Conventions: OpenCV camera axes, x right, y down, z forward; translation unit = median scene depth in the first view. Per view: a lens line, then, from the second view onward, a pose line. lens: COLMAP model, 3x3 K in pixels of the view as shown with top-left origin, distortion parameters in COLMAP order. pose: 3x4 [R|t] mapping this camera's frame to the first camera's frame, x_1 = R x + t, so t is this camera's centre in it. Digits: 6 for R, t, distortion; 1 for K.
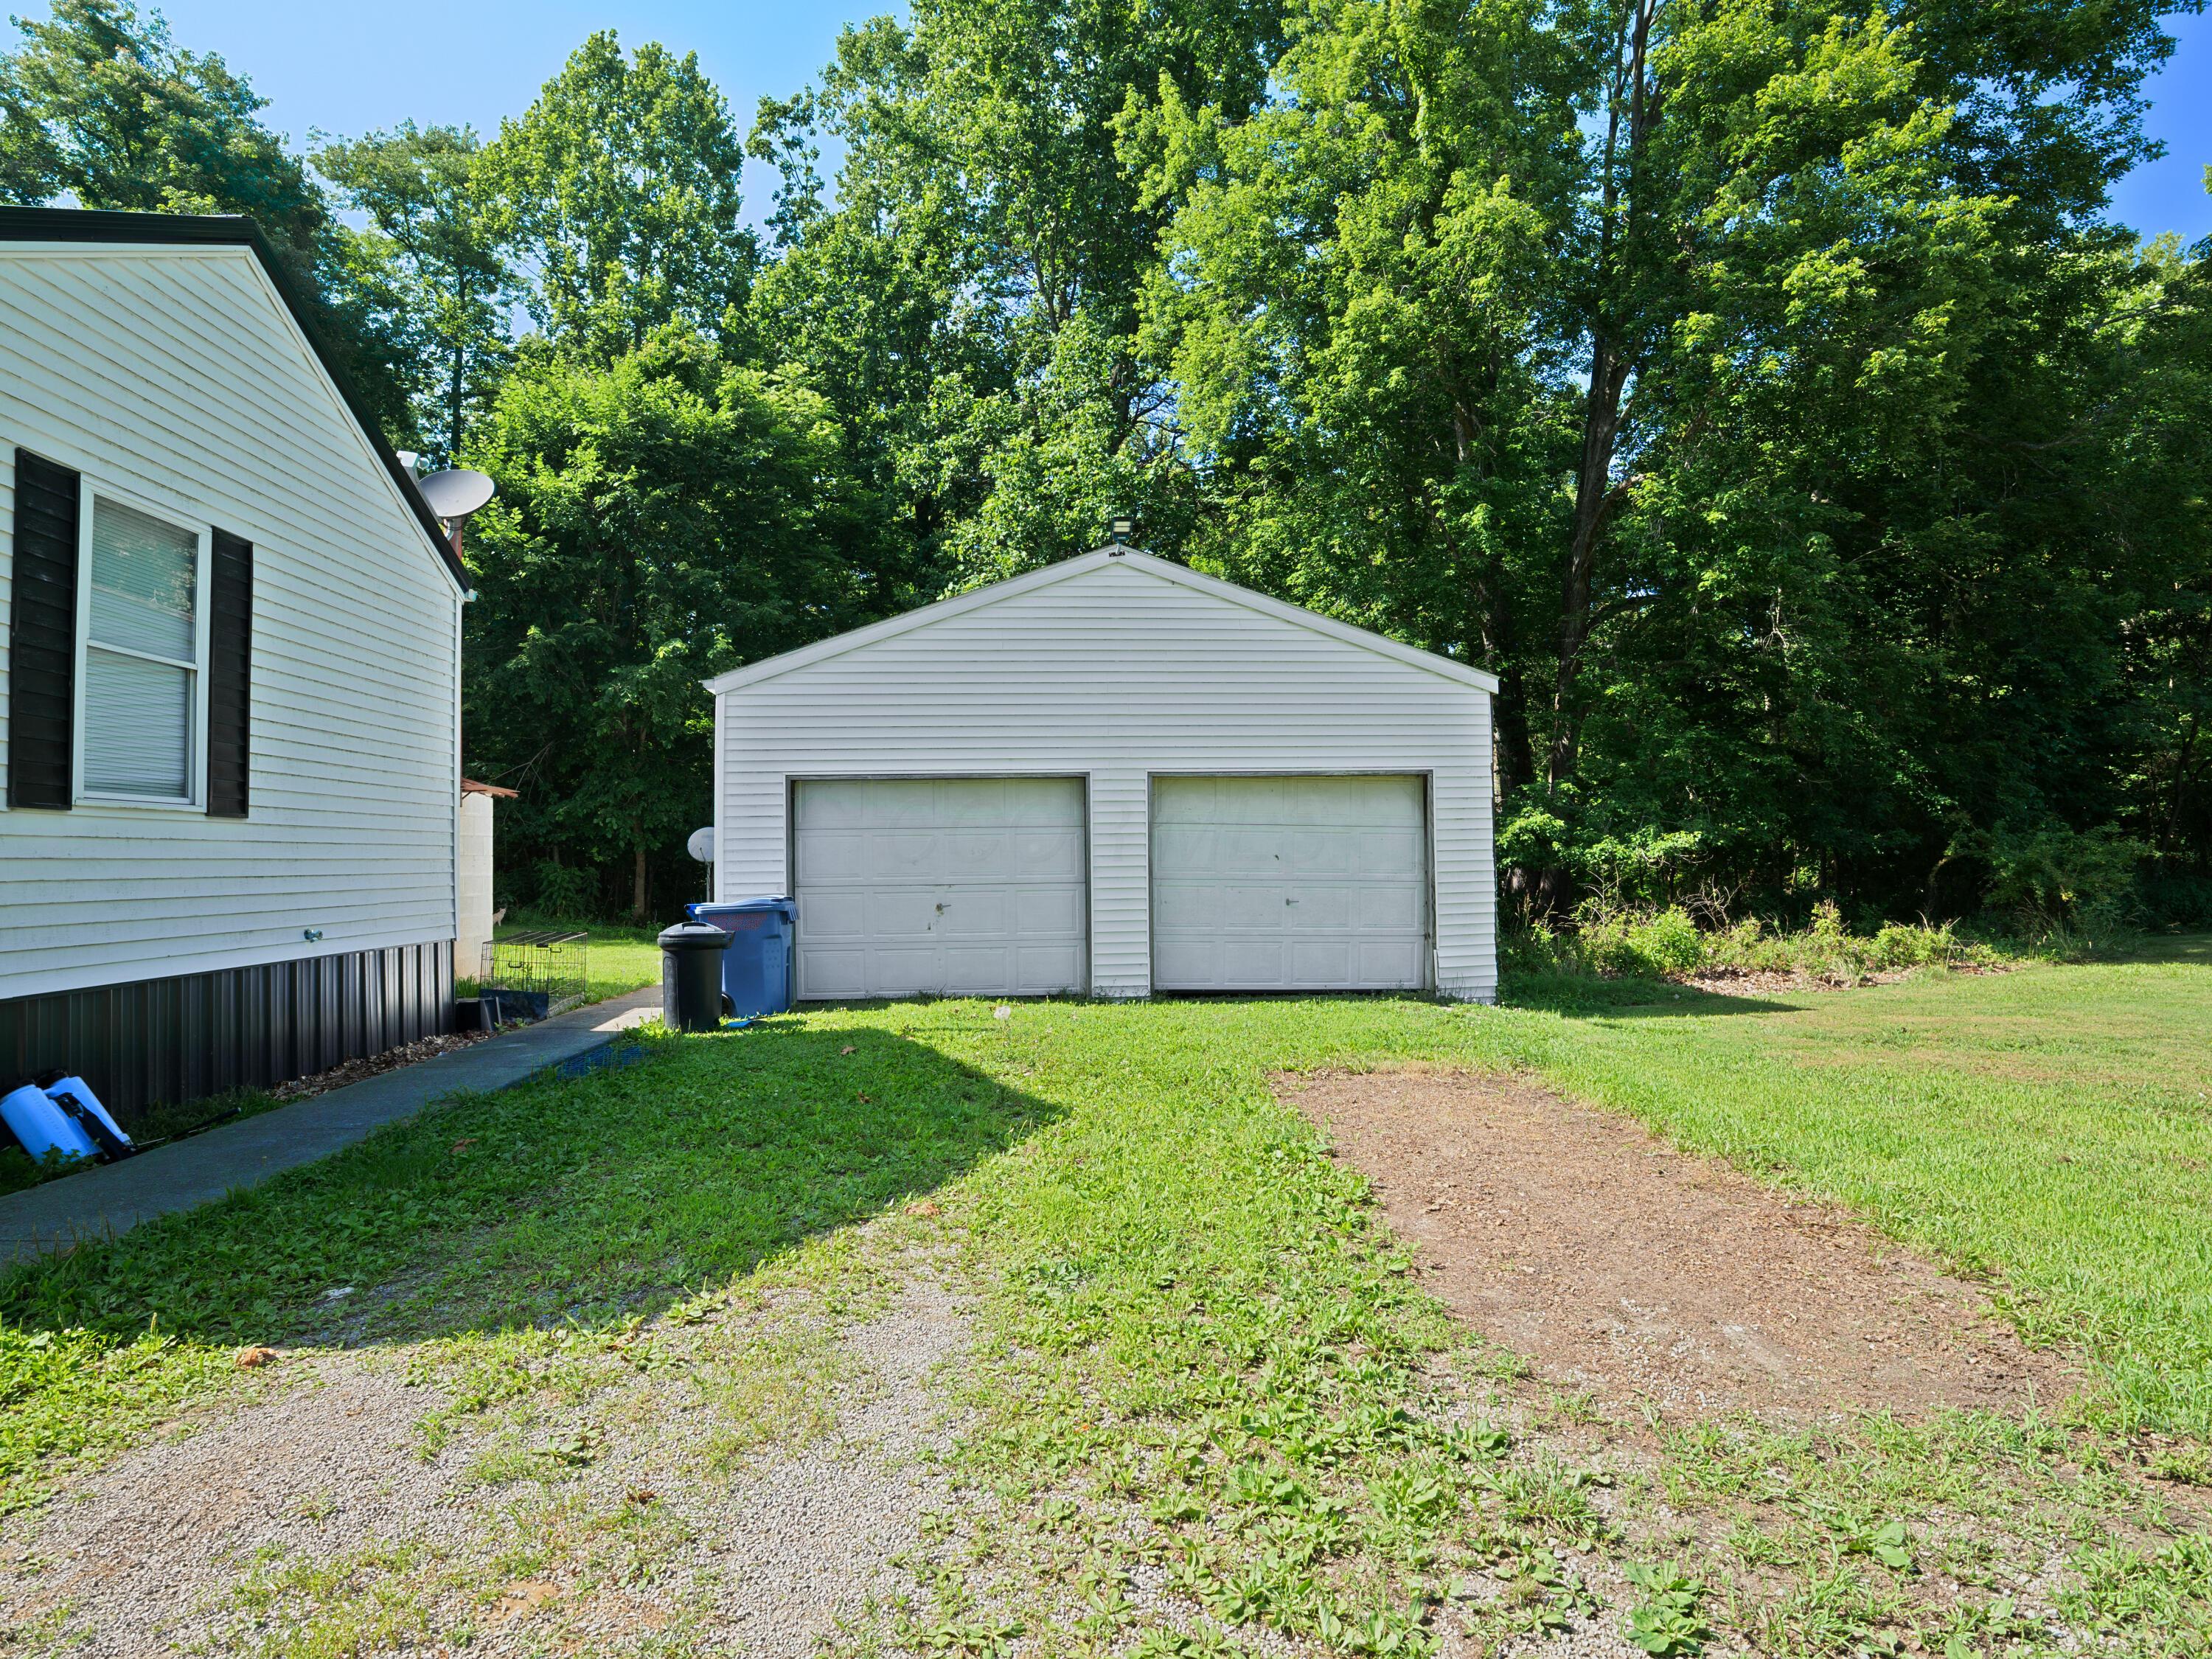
lens RADIAL K [[1043.3, 0, 1106.0], [0, 1043.3, 829.5], [0, 0, 1]] dist [-0.050159, 0.001009]
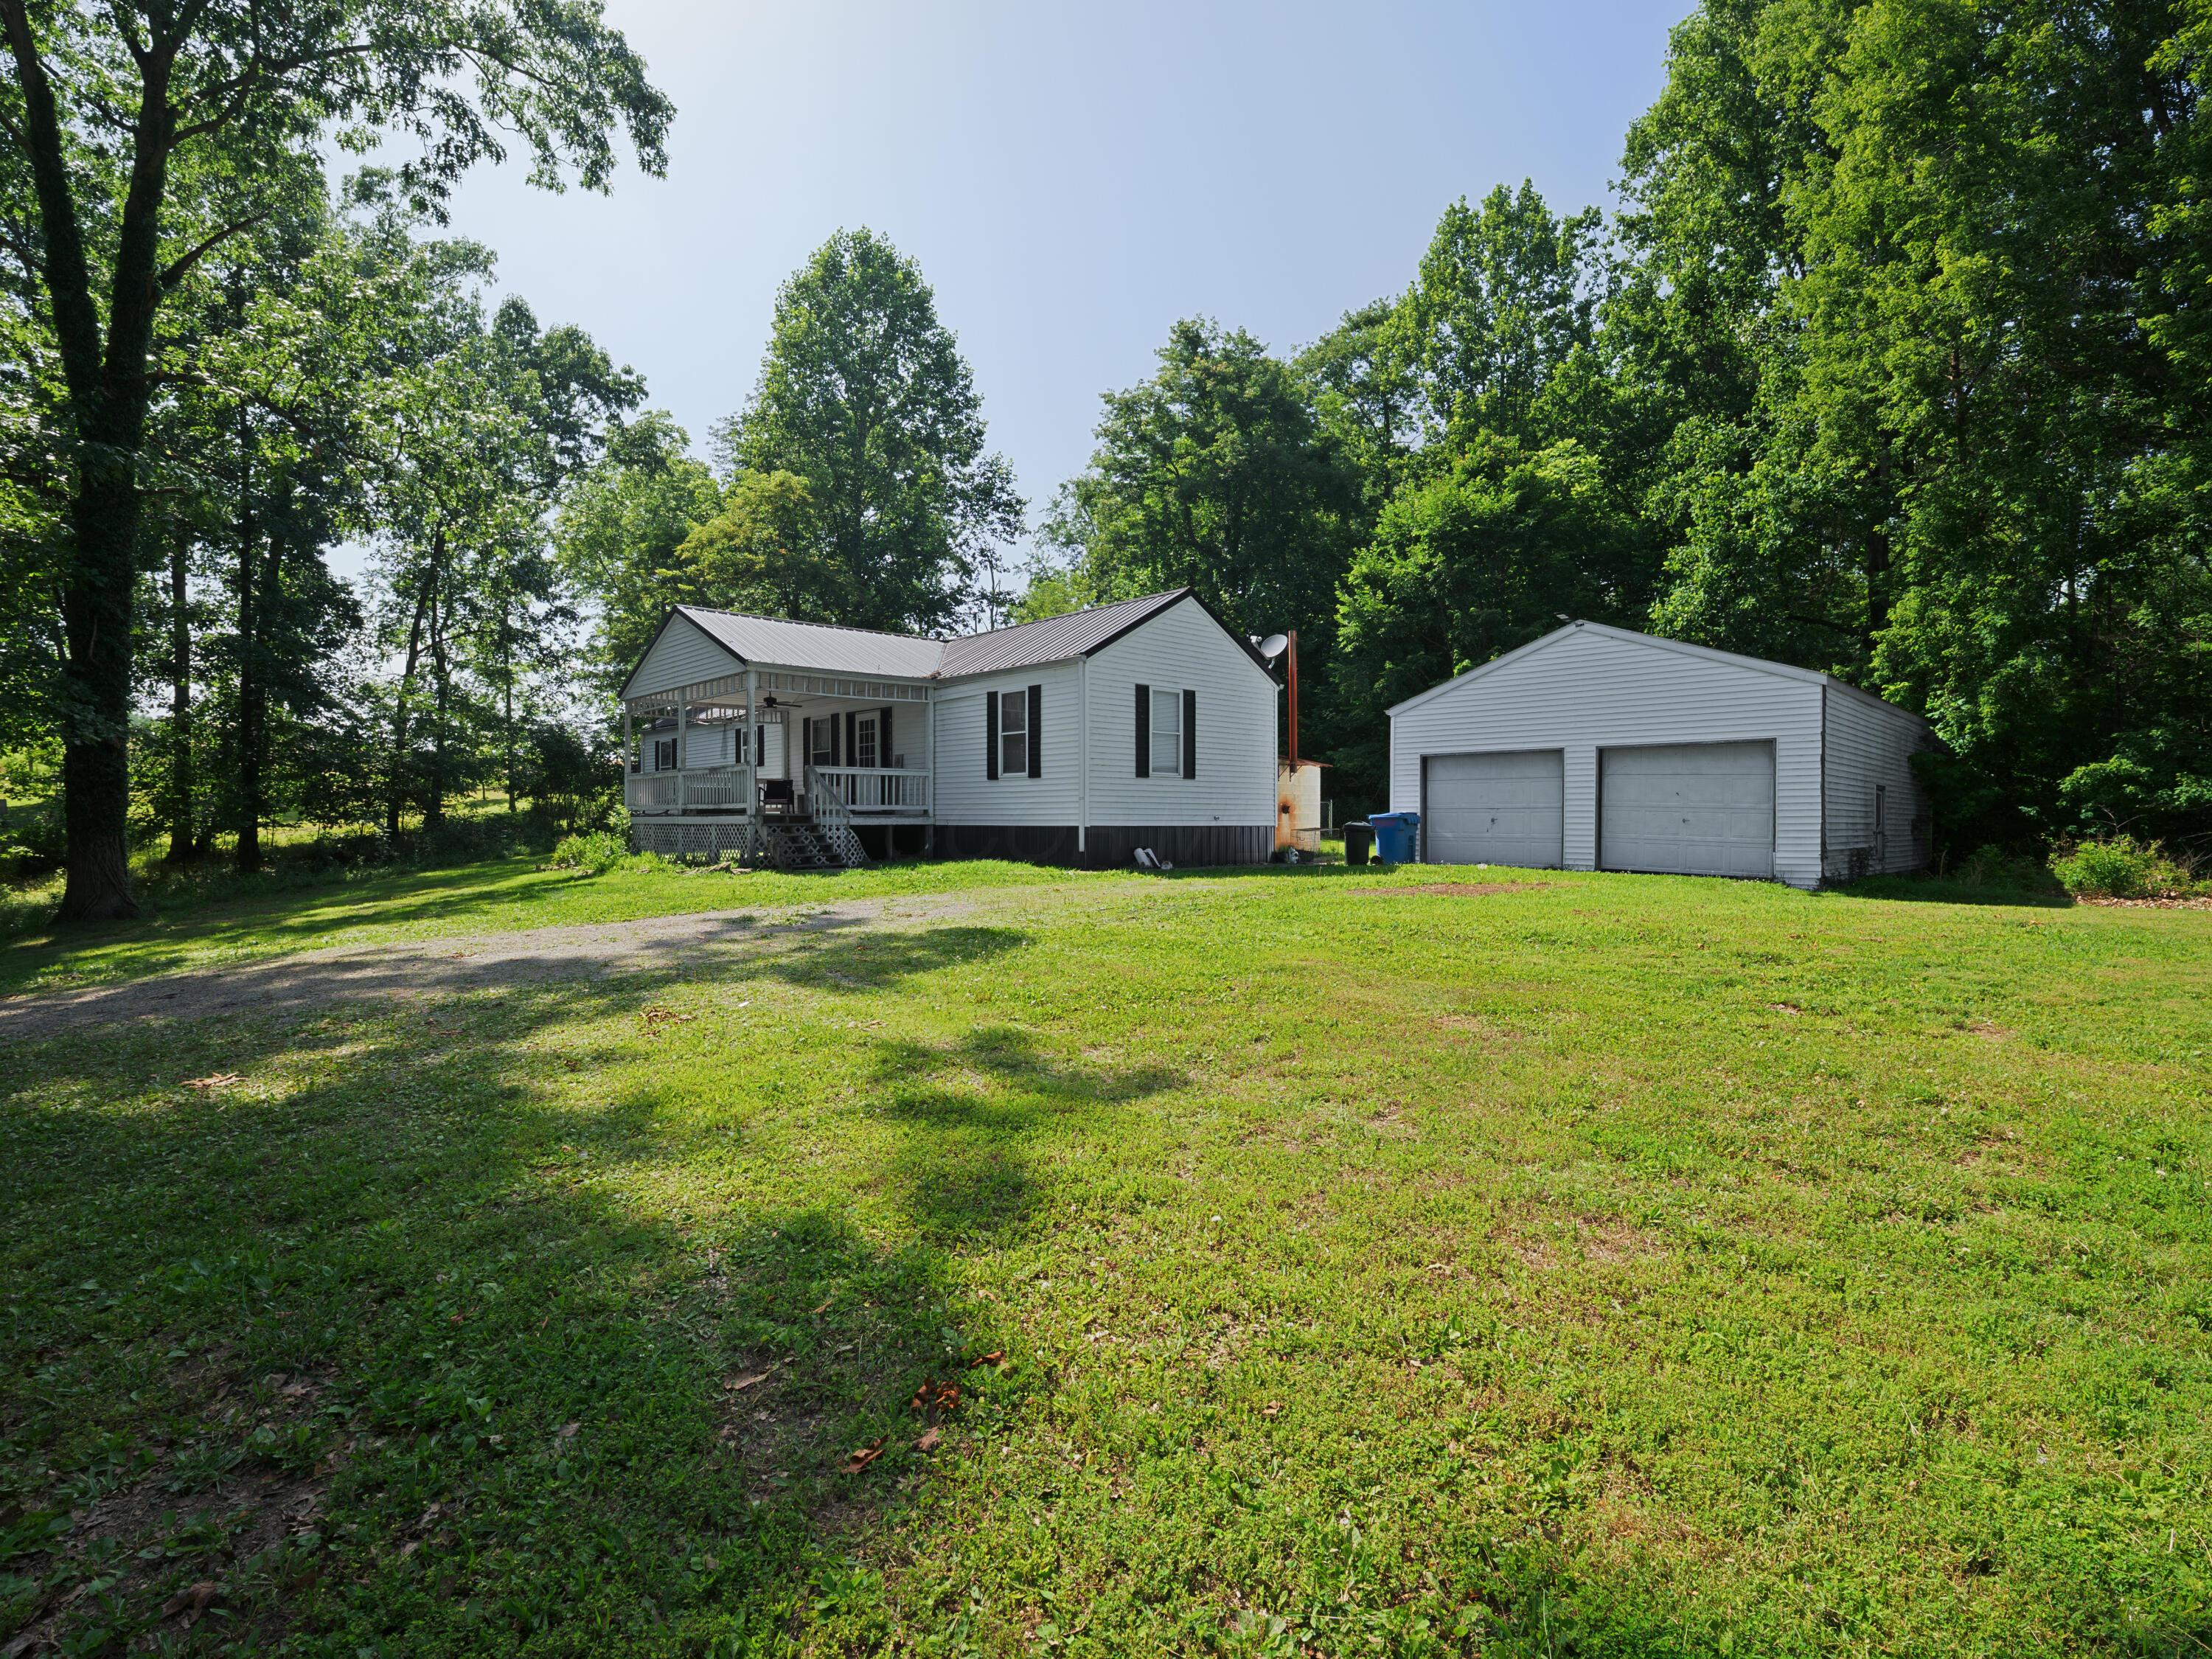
lens RADIAL K [[1053.5, 0, 1098.5], [0, 1053.5, 821.5], [0, 0, 1]] dist [-0.050974, 0.001424]
pose [[0.596567, 0.020874, -0.802292, 0.769784], [0.007471, 0.999474, 0.031559, 0.007863], [0.802528, -0.024821, 0.596097, -0.579528]]
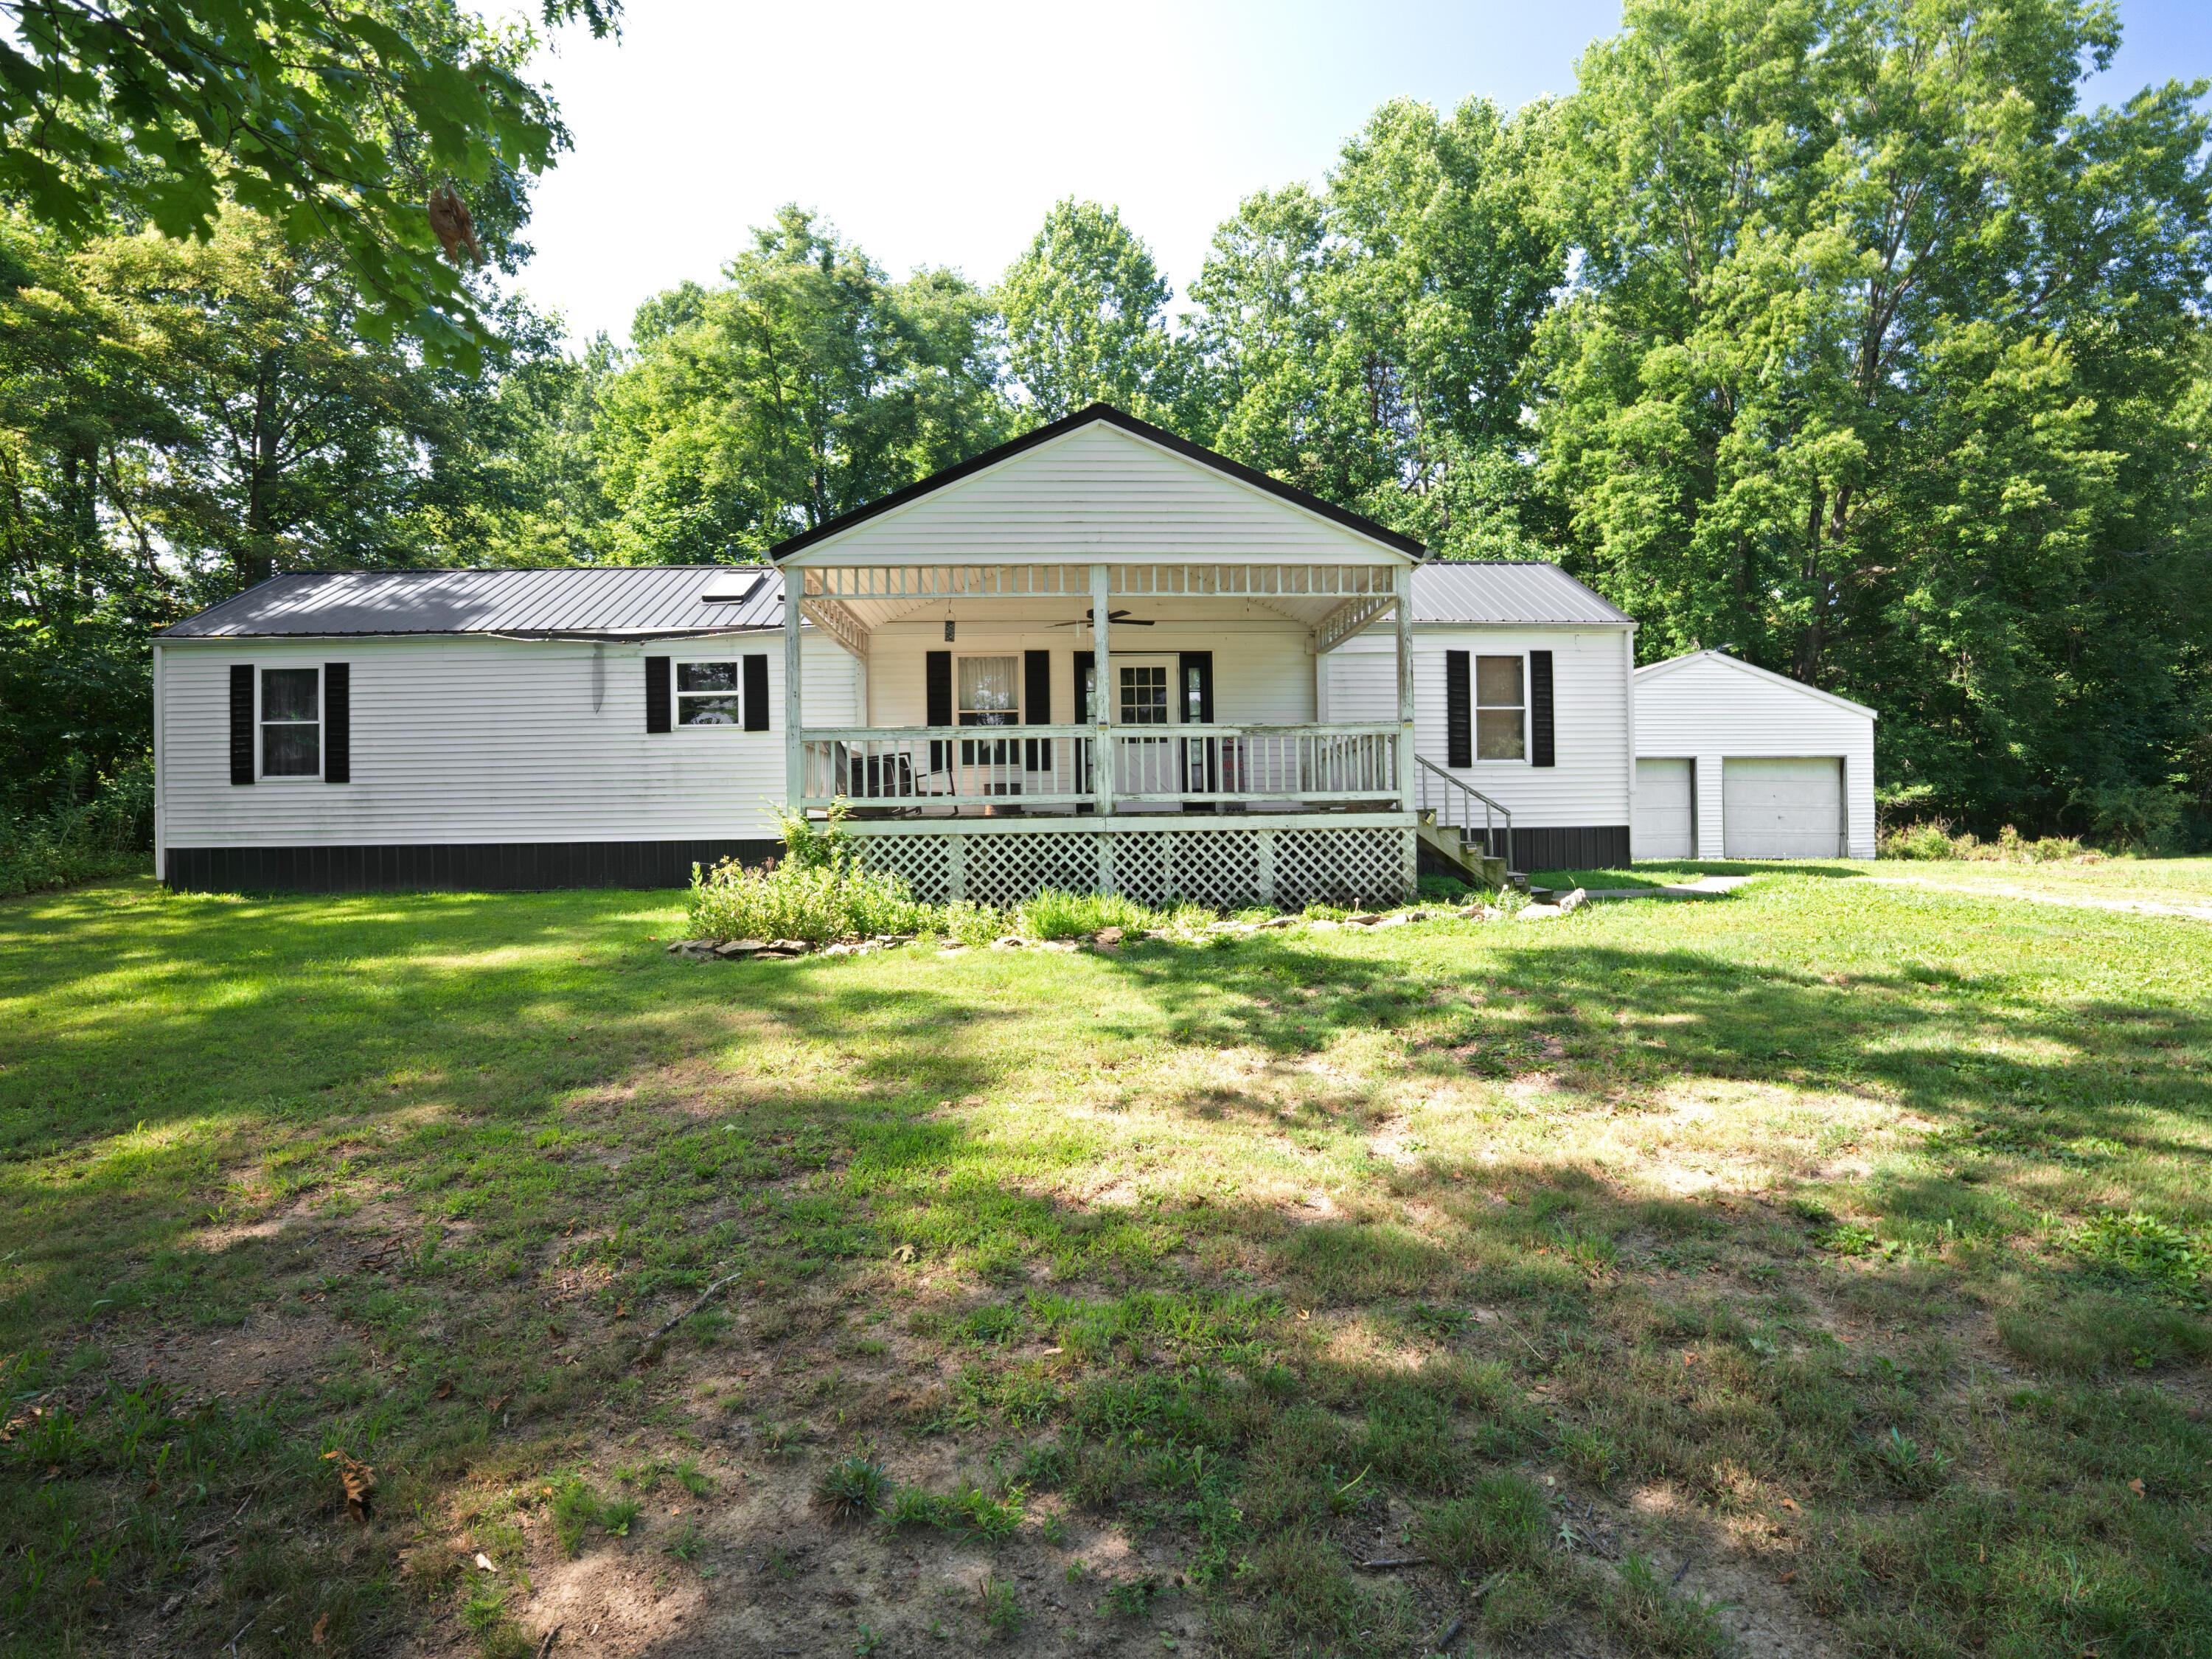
lens RADIAL K [[1053.5, 0, 1098.5], [0, 1053.5, 821.5], [0, 0, 1]] dist [-0.050974, 0.001424]
pose [[0.999617, -0.004568, -0.027287, -0.926445], [0.005247, 0.999677, 0.024859, 0.012021], [0.027164, -0.024993, 0.999318, -0.903613]]
